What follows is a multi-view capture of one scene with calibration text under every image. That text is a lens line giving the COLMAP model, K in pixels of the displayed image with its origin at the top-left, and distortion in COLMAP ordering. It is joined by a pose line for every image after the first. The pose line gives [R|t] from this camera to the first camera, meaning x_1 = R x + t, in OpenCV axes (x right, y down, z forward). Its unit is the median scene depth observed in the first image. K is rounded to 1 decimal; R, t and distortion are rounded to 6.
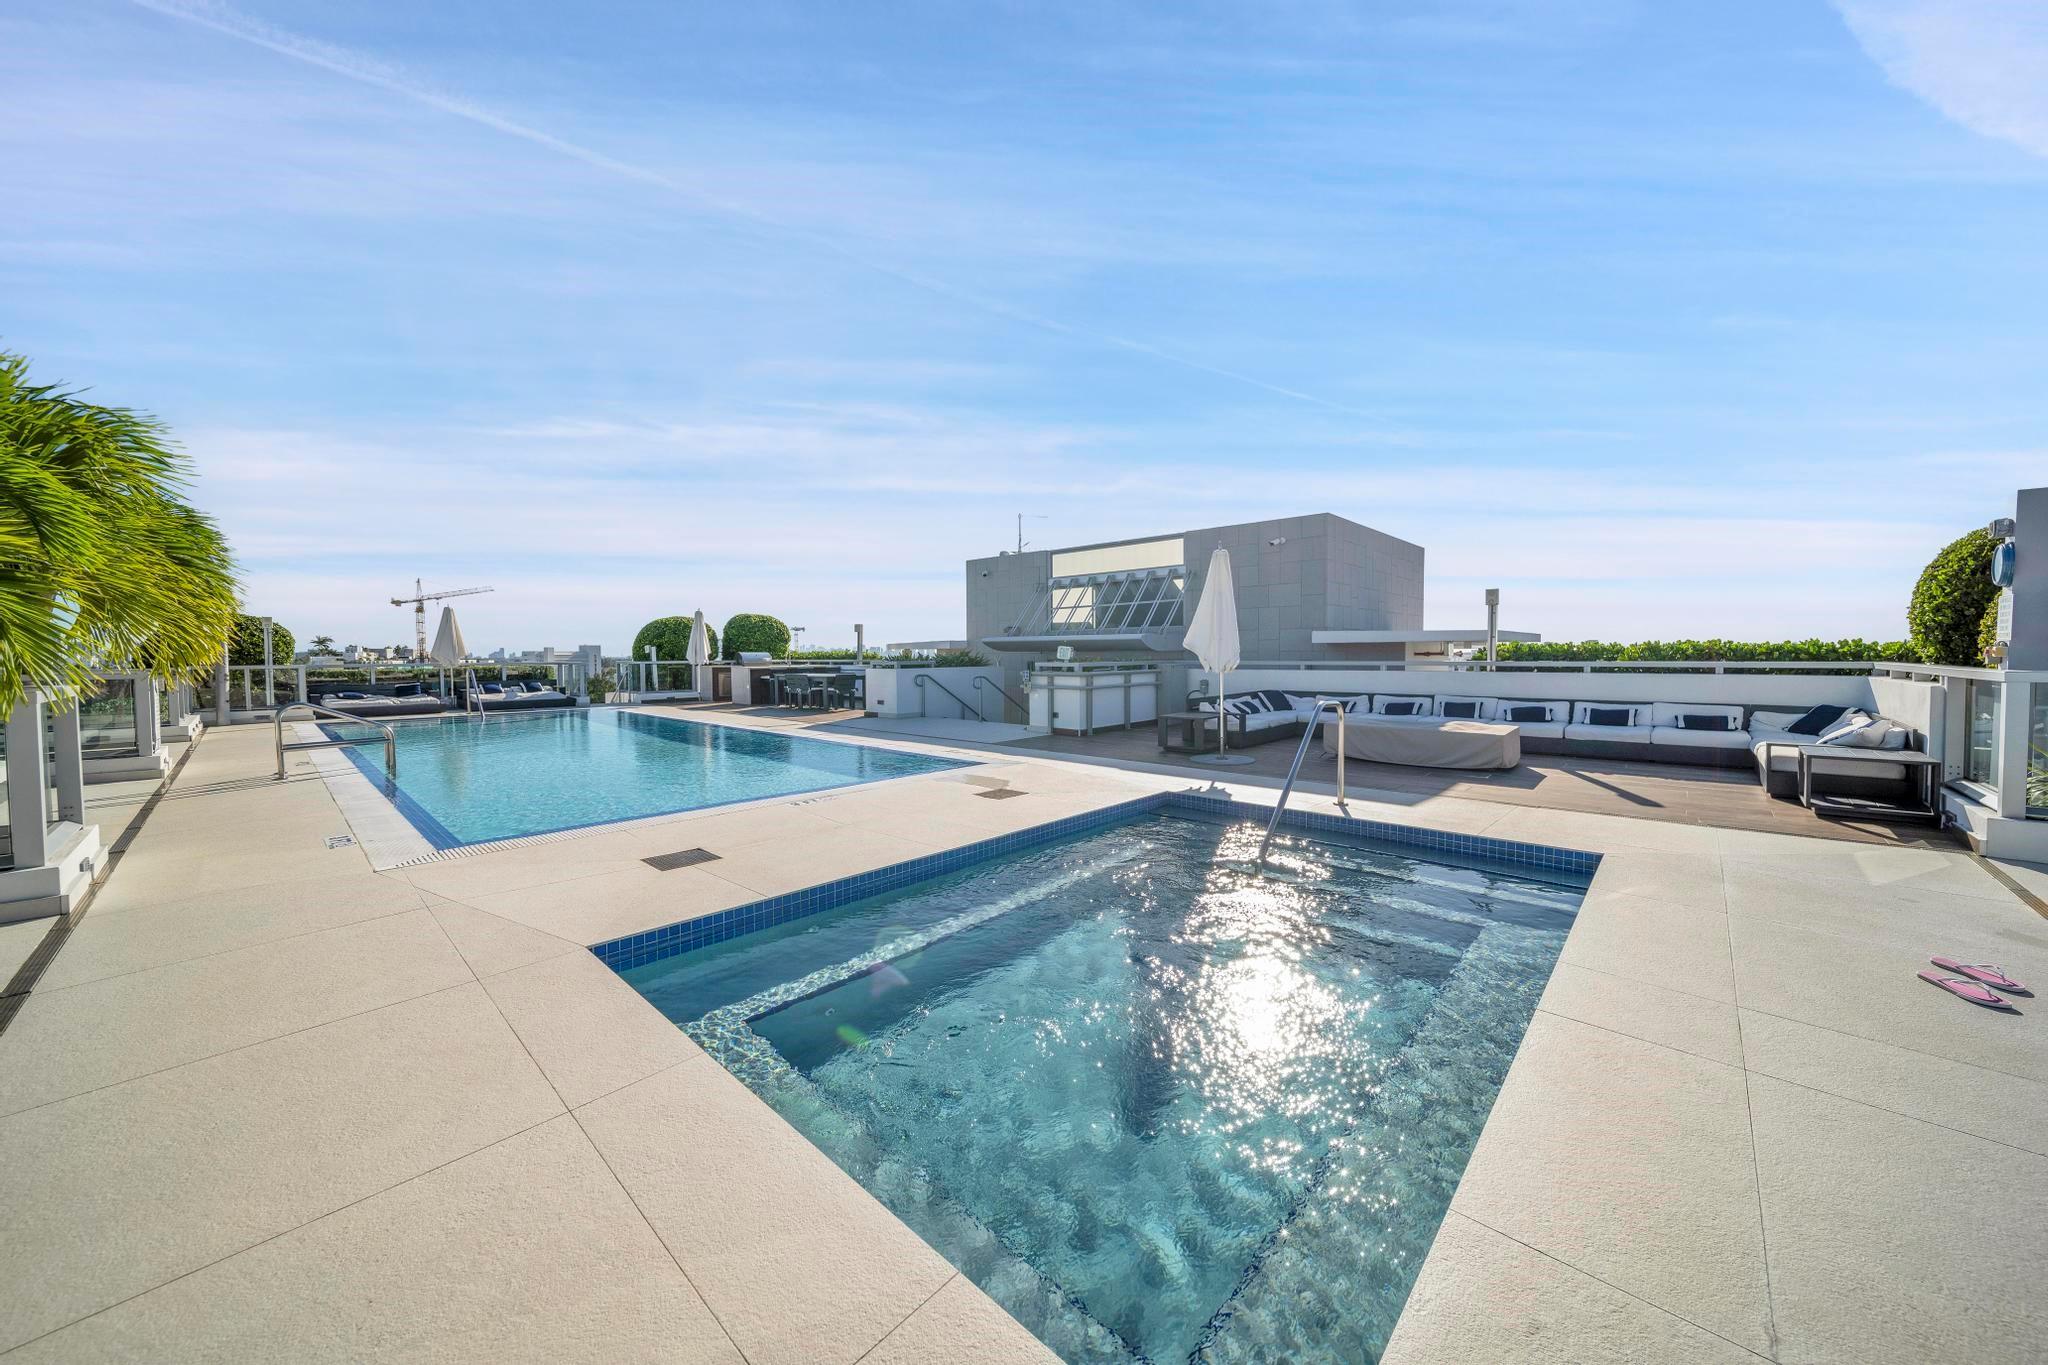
lens RADIAL K [[721.2, 0, 1040.4], [0, 721.2, 677.9], [0, 0, 1]] dist [0.000678, -0.000643]
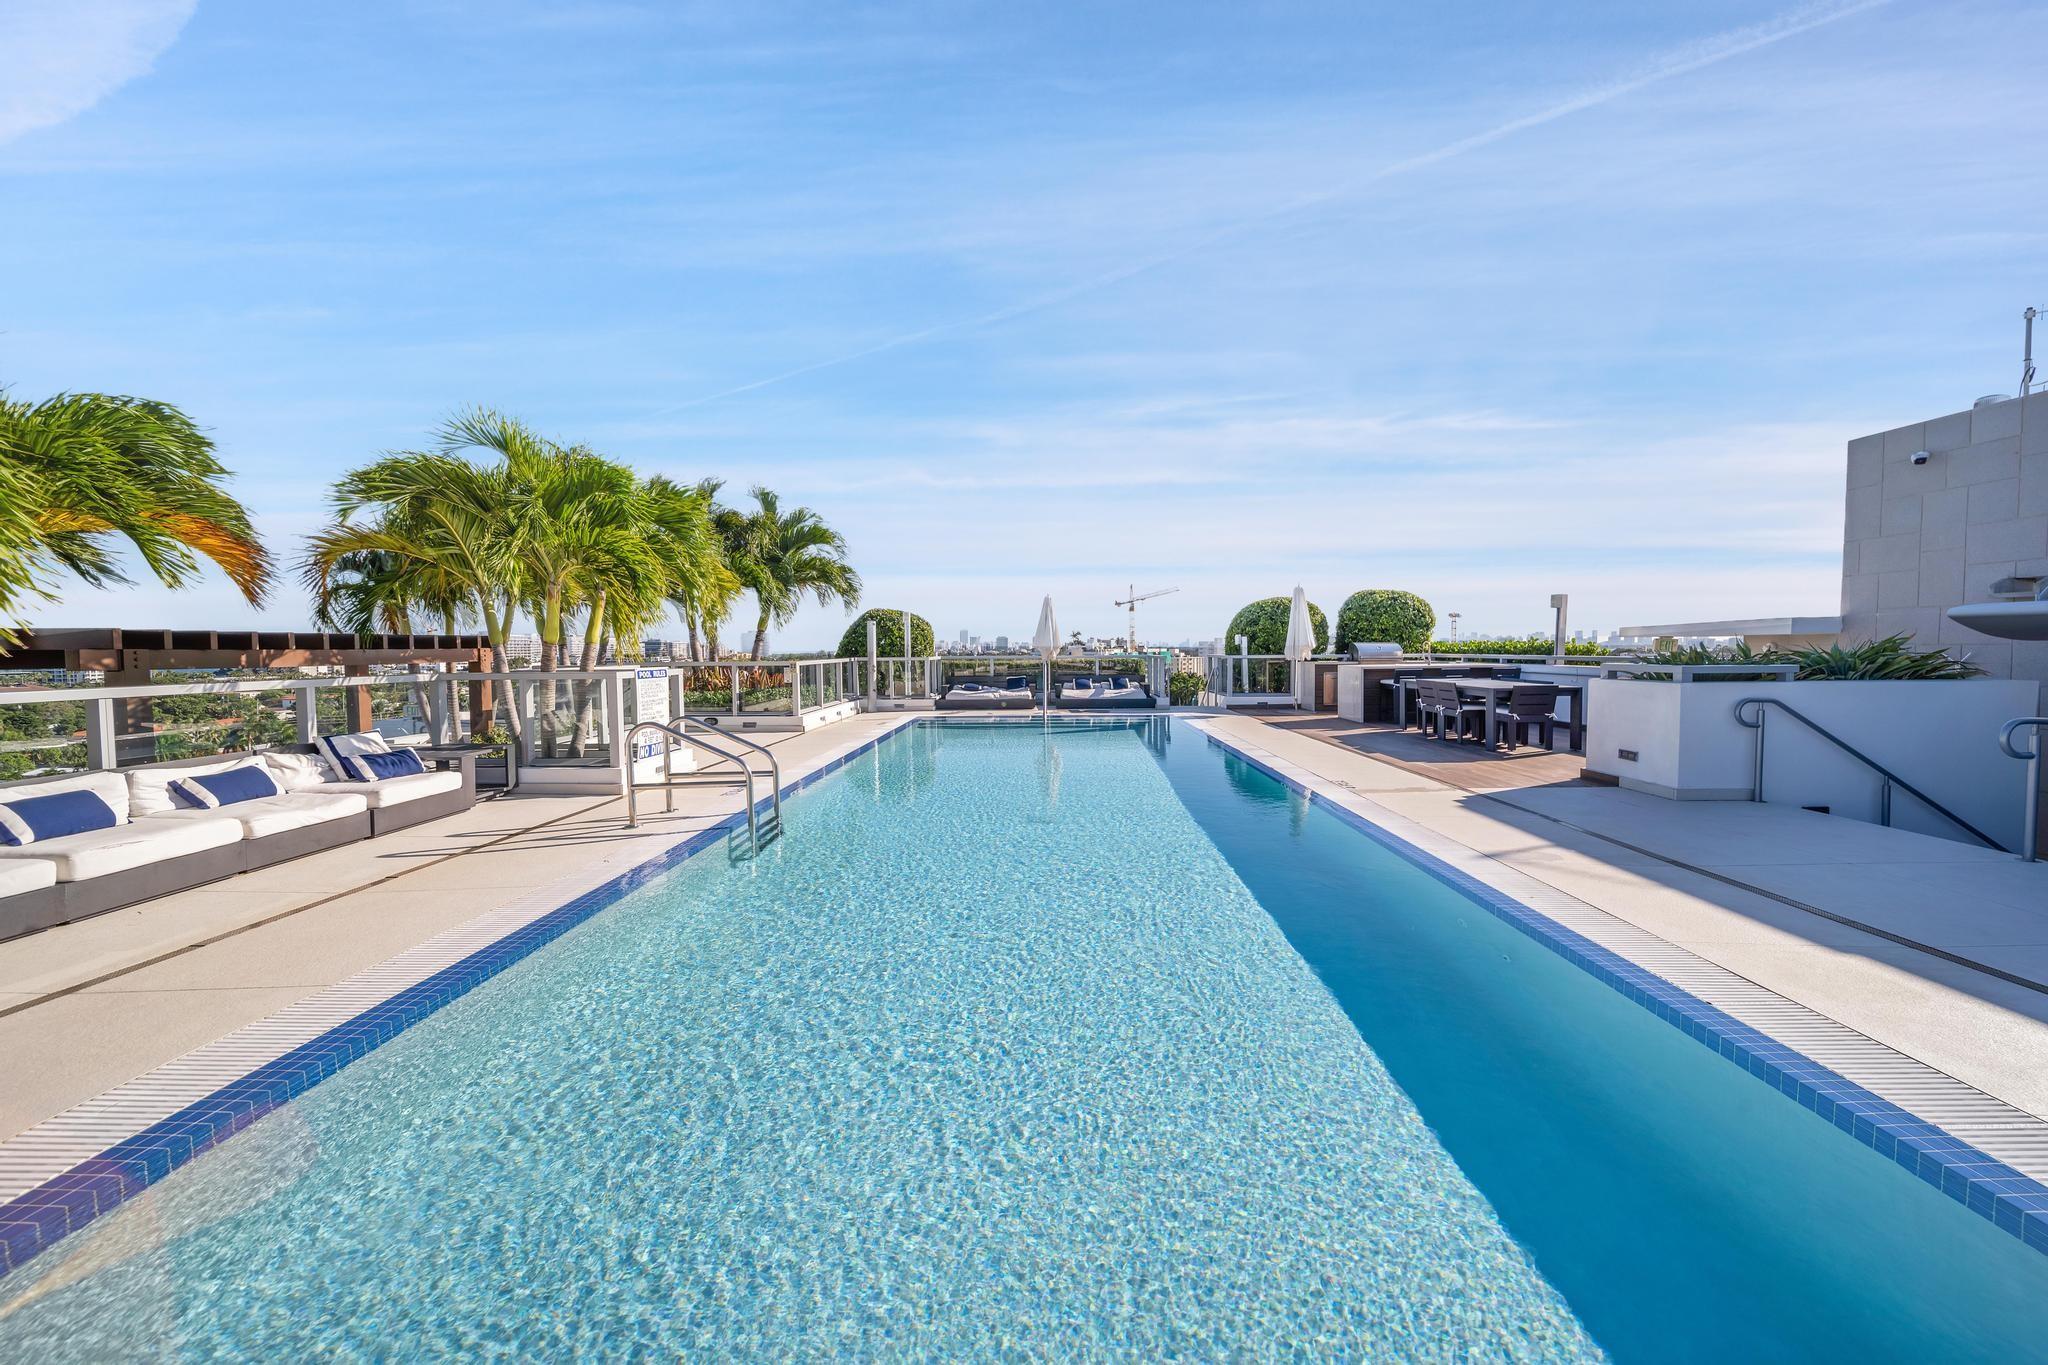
lens RADIAL K [[721.2, 0, 1040.4], [0, 721.2, 677.9], [0, 0, 1]] dist [0.000678, -0.000643]
pose [[0.662290, 0.032202, -0.748555, -0.100619], [-0.020701, 0.999481, 0.024681, -0.014069], [0.748962, -0.000850, 0.662613, 0.331969]]
